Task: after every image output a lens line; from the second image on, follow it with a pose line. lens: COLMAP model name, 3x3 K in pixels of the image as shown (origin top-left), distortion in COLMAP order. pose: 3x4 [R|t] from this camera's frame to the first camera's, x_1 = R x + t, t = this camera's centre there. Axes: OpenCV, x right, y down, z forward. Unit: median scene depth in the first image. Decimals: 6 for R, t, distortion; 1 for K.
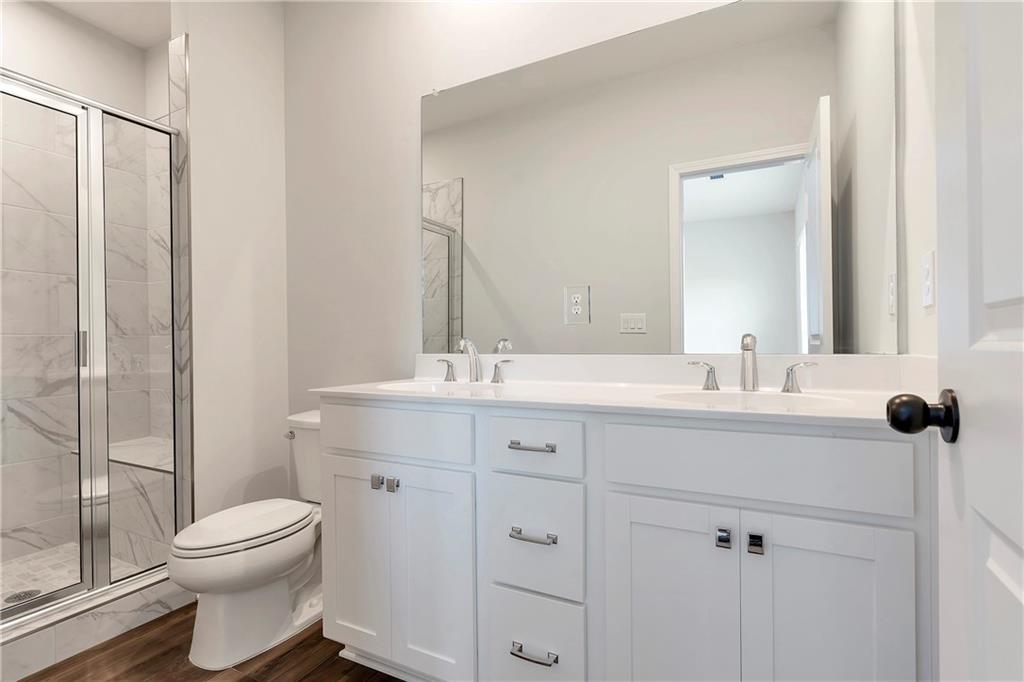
lens RADIAL K [[485.2, 0, 513.3], [0, 485.2, 343.4], [0, 0, 1]] dist [-0.001505, 0.000703]
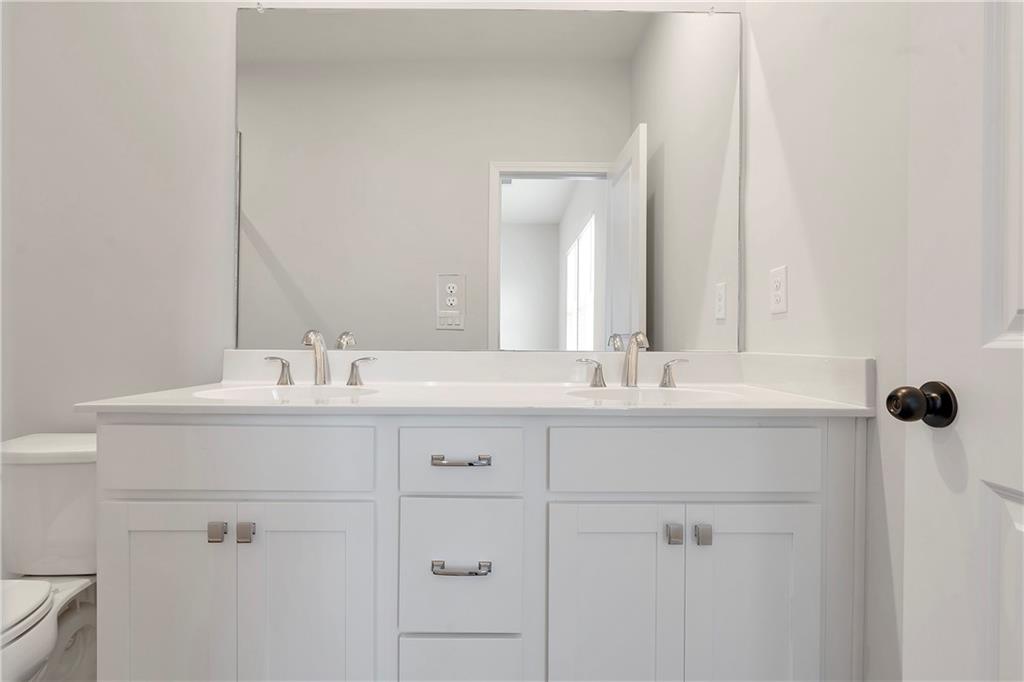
lens RADIAL K [[498.5, 0, 509.5], [0, 498.5, 340.2], [0, 0, 1]] dist [0.002867, 0.000140]
pose [[0.888593, 0.015337, 0.458441, -0.215046], [-0.014852, 0.999879, -0.004663, 0.005903], [-0.458457, -0.002665, 0.888713, 0.150059]]
